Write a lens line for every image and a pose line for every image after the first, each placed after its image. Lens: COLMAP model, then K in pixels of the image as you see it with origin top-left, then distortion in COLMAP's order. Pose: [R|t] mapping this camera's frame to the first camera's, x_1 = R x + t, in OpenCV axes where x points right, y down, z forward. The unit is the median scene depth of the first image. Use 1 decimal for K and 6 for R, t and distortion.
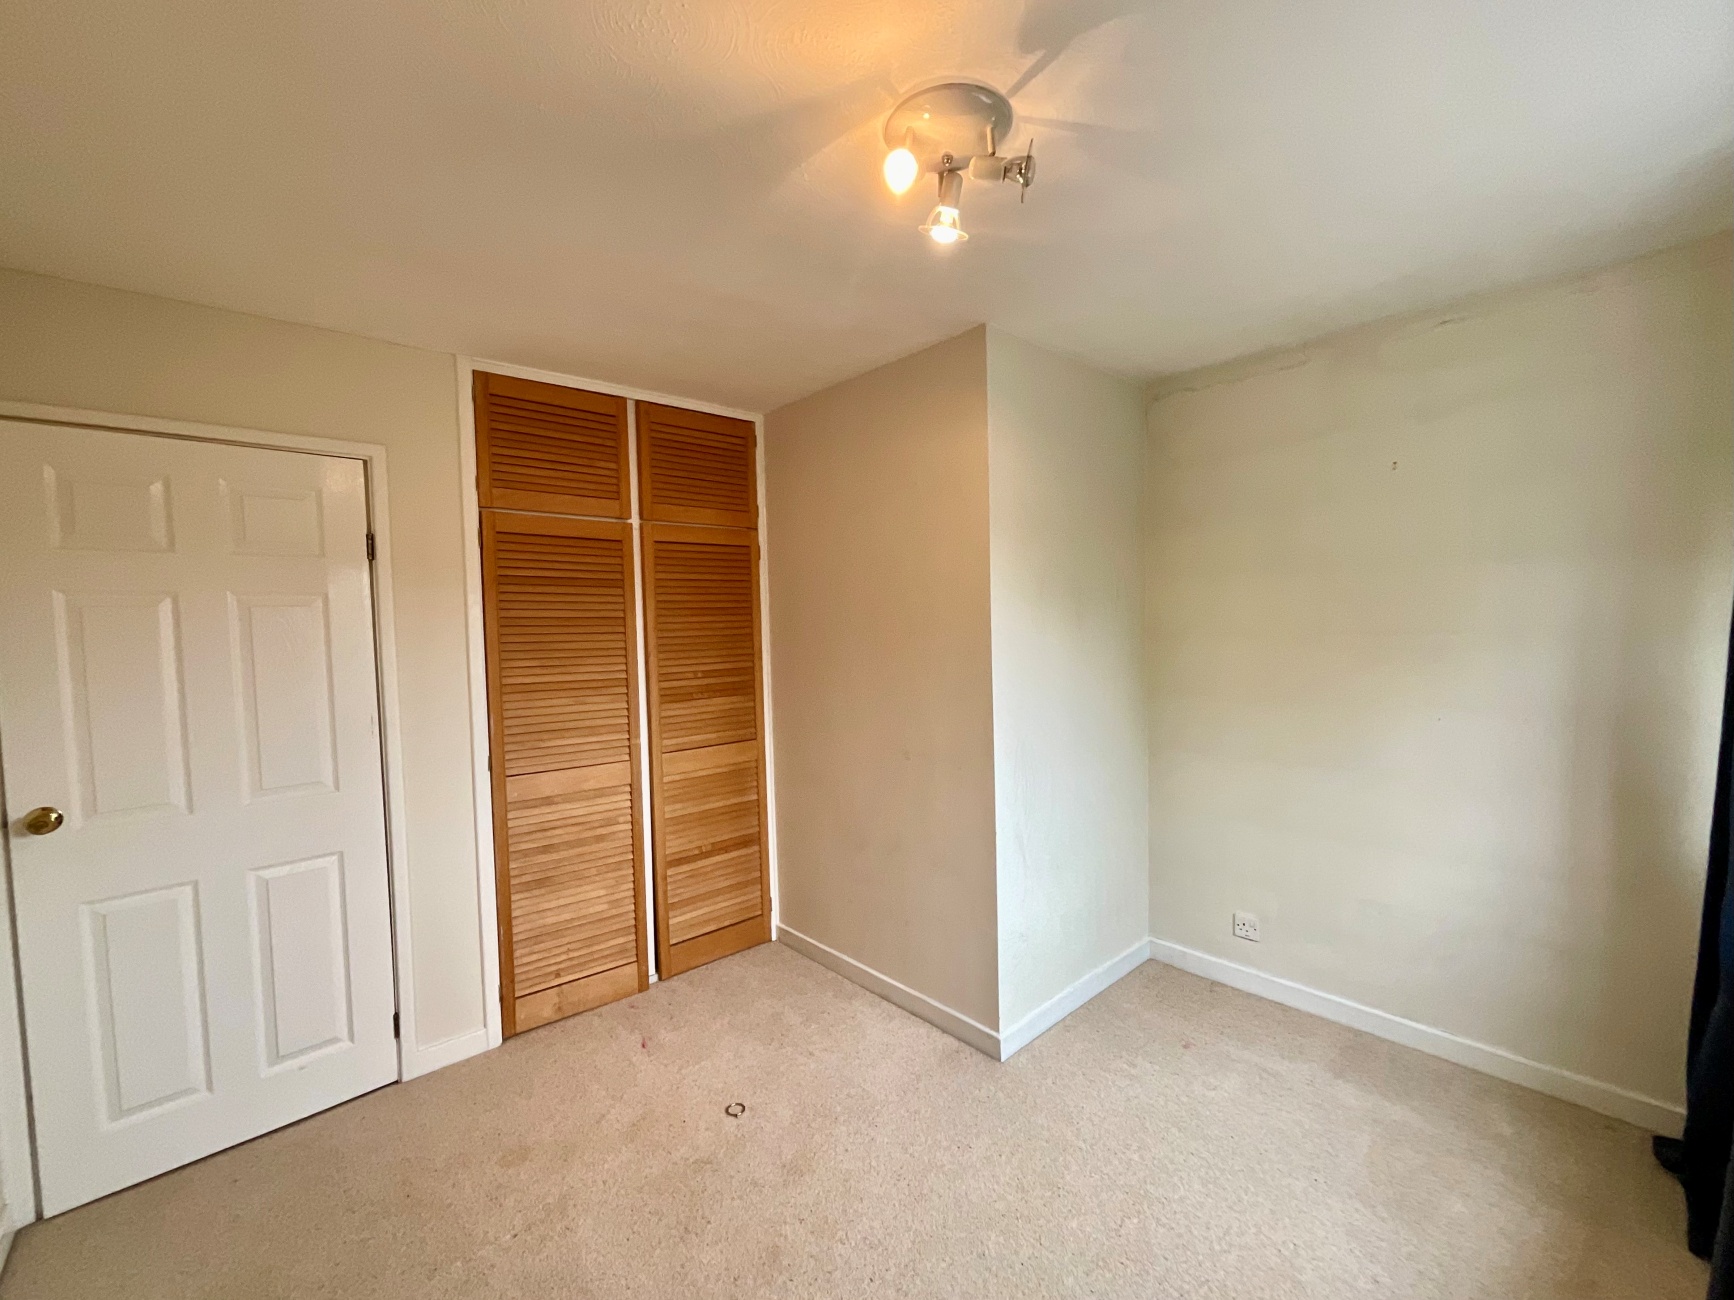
lens RADIAL K [[704.1, 0, 863.7], [0, 704.1, 650.4], [0, 0, 1]] dist [0.001033, -0.000236]
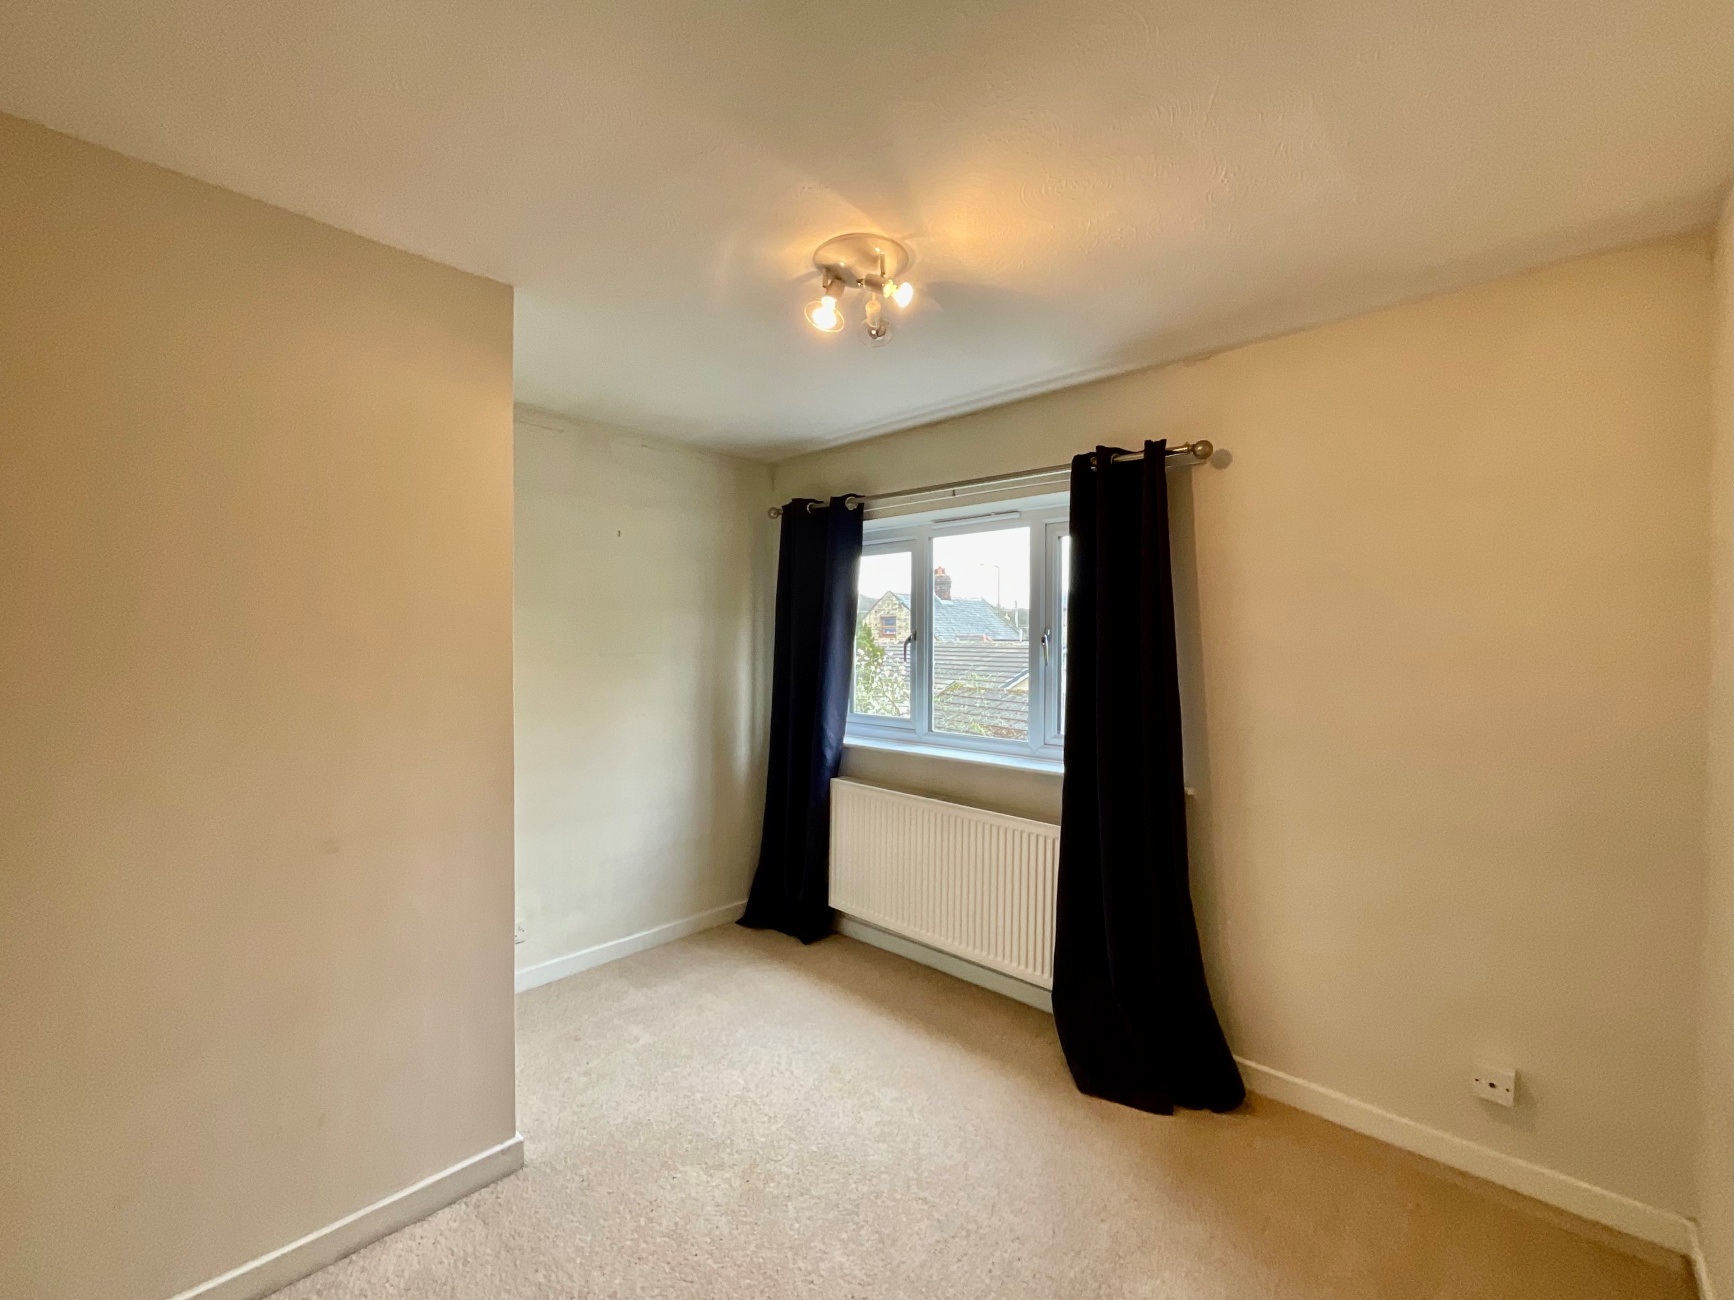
lens RADIAL K [[704.1, 0, 863.7], [0, 704.1, 650.4], [0, 0, 1]] dist [0.001033, -0.000236]
pose [[-0.039009, 0.010369, 0.999185, -0.688003], [0.038274, 0.999228, -0.008875, -0.003518], [-0.998506, 0.037897, -0.039376, 0.629120]]
